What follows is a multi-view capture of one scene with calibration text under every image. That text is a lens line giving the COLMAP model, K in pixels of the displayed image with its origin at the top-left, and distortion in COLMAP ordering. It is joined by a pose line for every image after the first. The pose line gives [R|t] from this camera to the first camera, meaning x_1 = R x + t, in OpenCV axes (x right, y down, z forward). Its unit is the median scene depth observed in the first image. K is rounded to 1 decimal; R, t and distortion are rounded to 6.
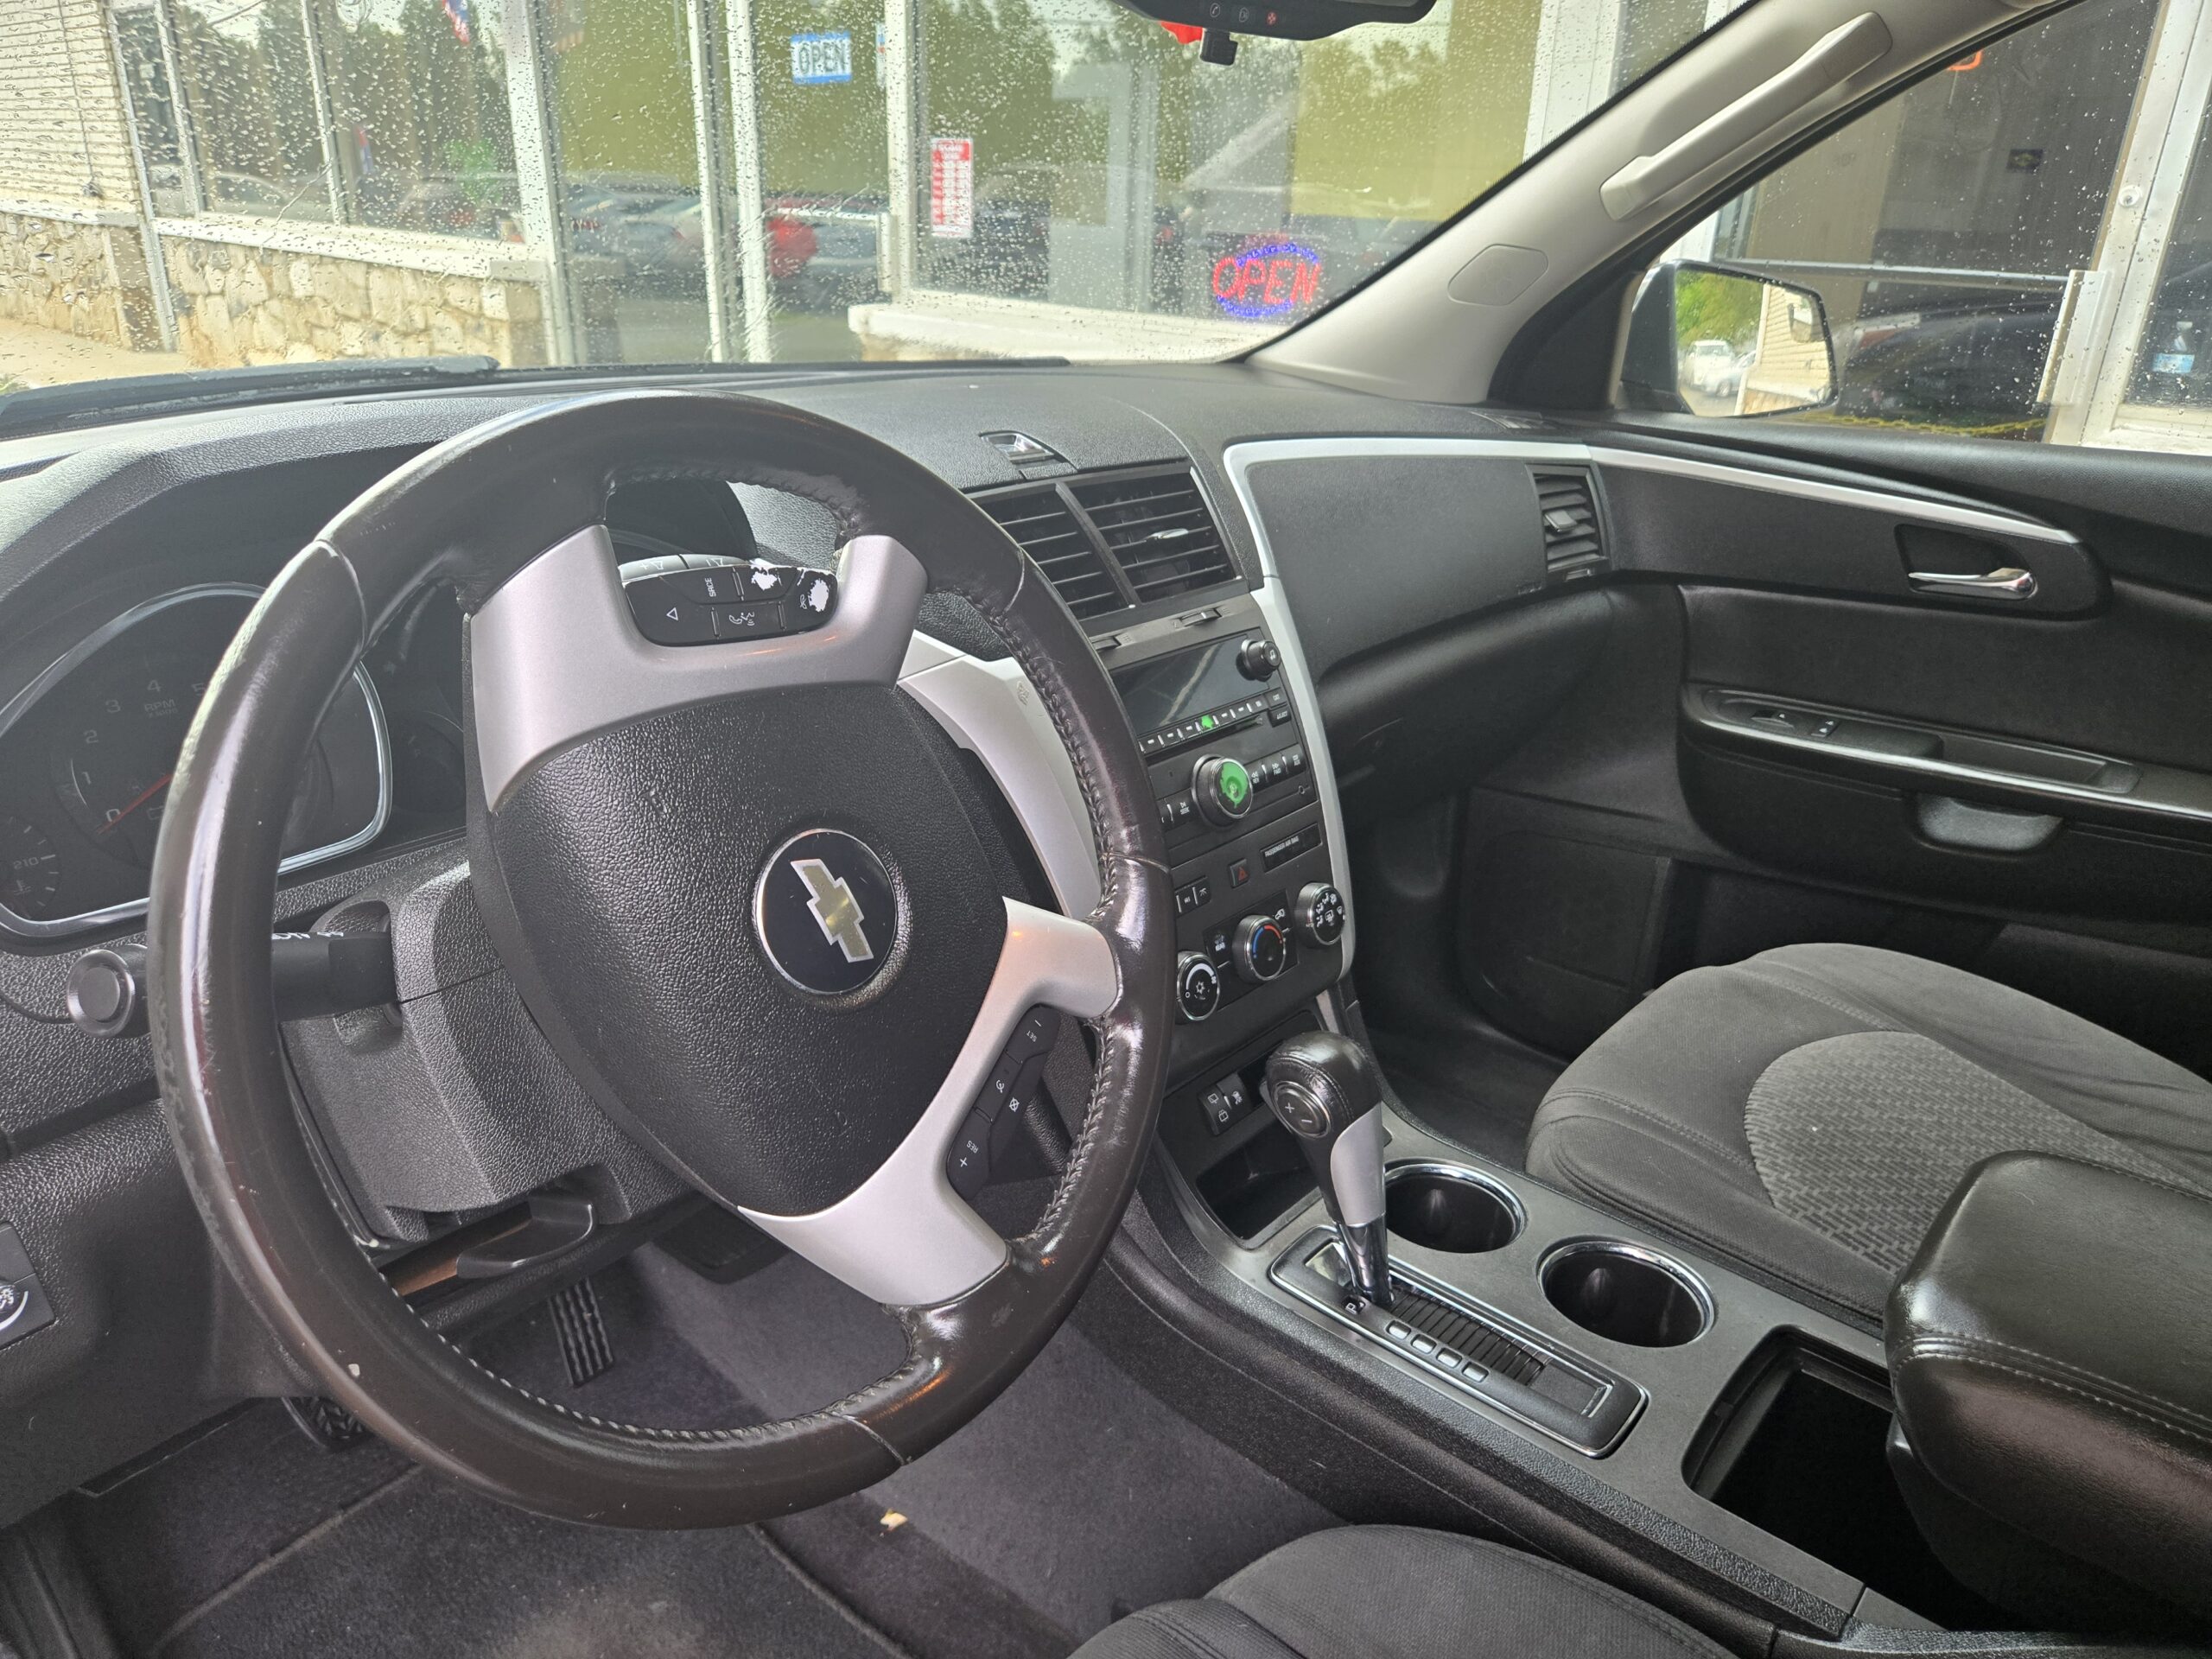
lens RADIAL K [[1489.7, 0, 1115.9], [0, 1489.7, 841.0], [0, 0, 1]] dist [0.070326, -0.072879]
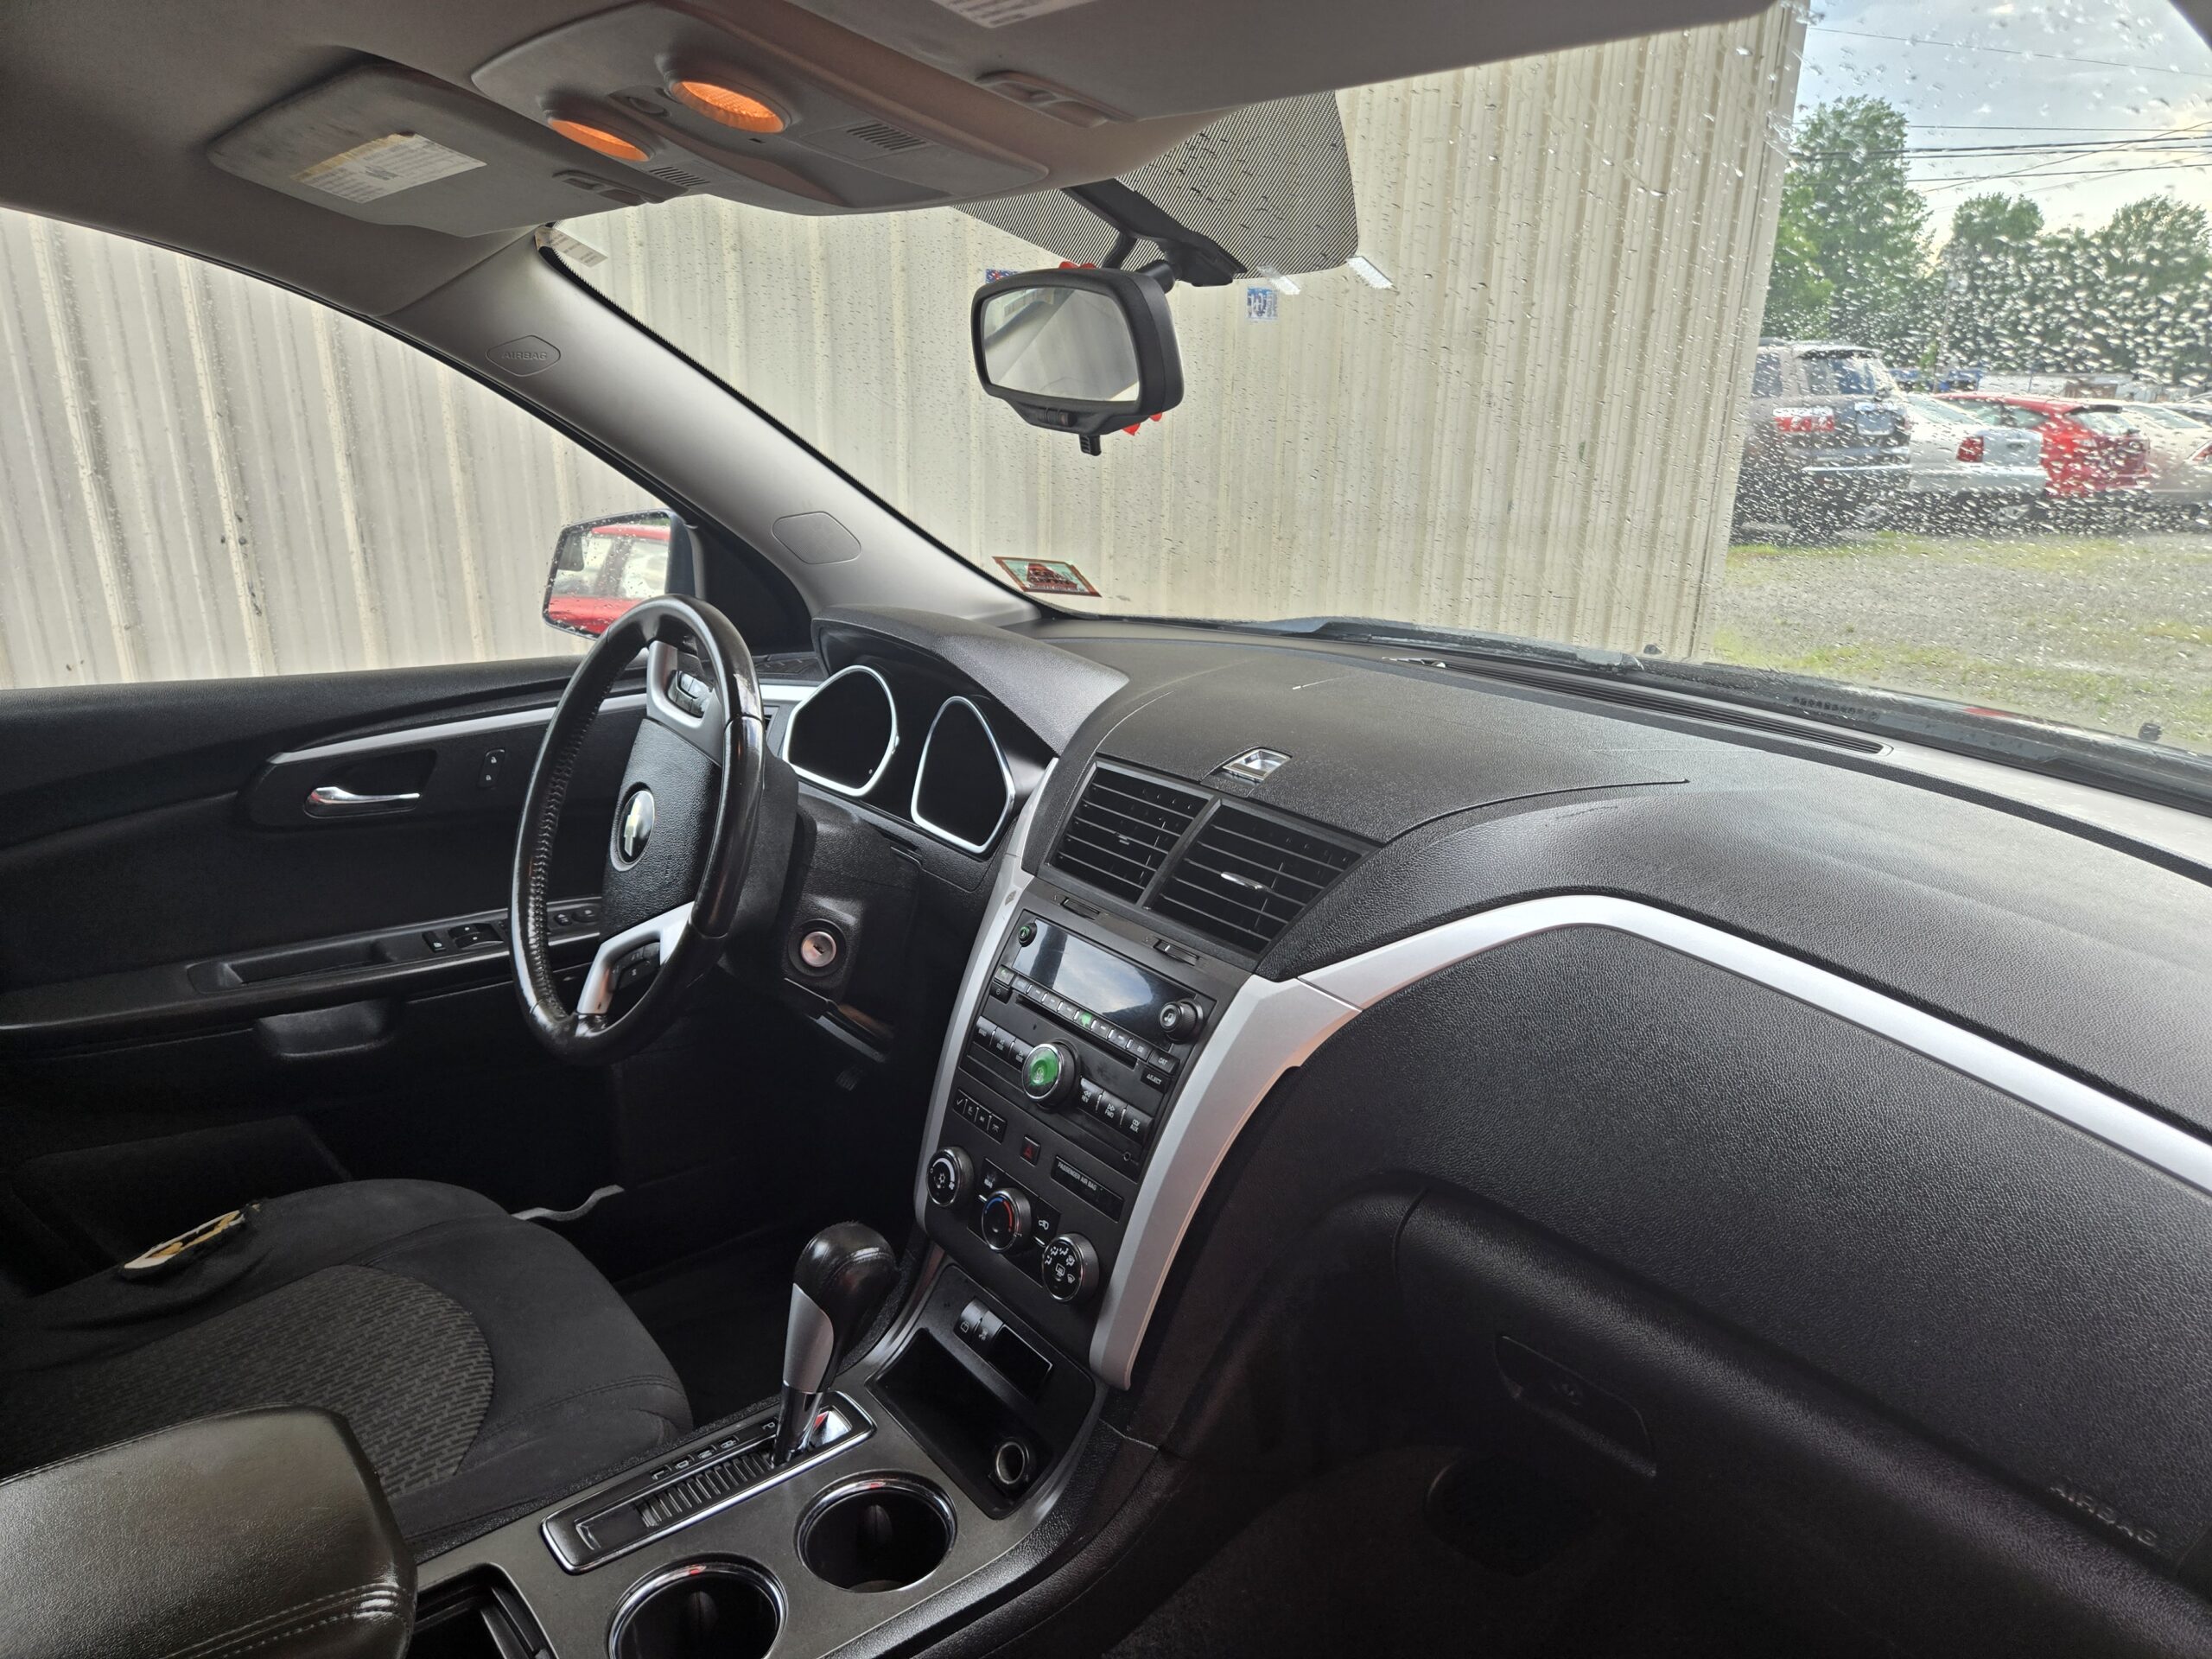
lens RADIAL K [[1483.0, 0, 1093.5], [0, 1483.0, 853.9], [0, 0, 1]] dist [0.075644, -0.068875]
pose [[-0.206925, 0.271548, -0.939917, 0.945101], [-0.396878, 0.854814, 0.334336, -0.495322], [0.894243, 0.442215, -0.069111, 0.946776]]
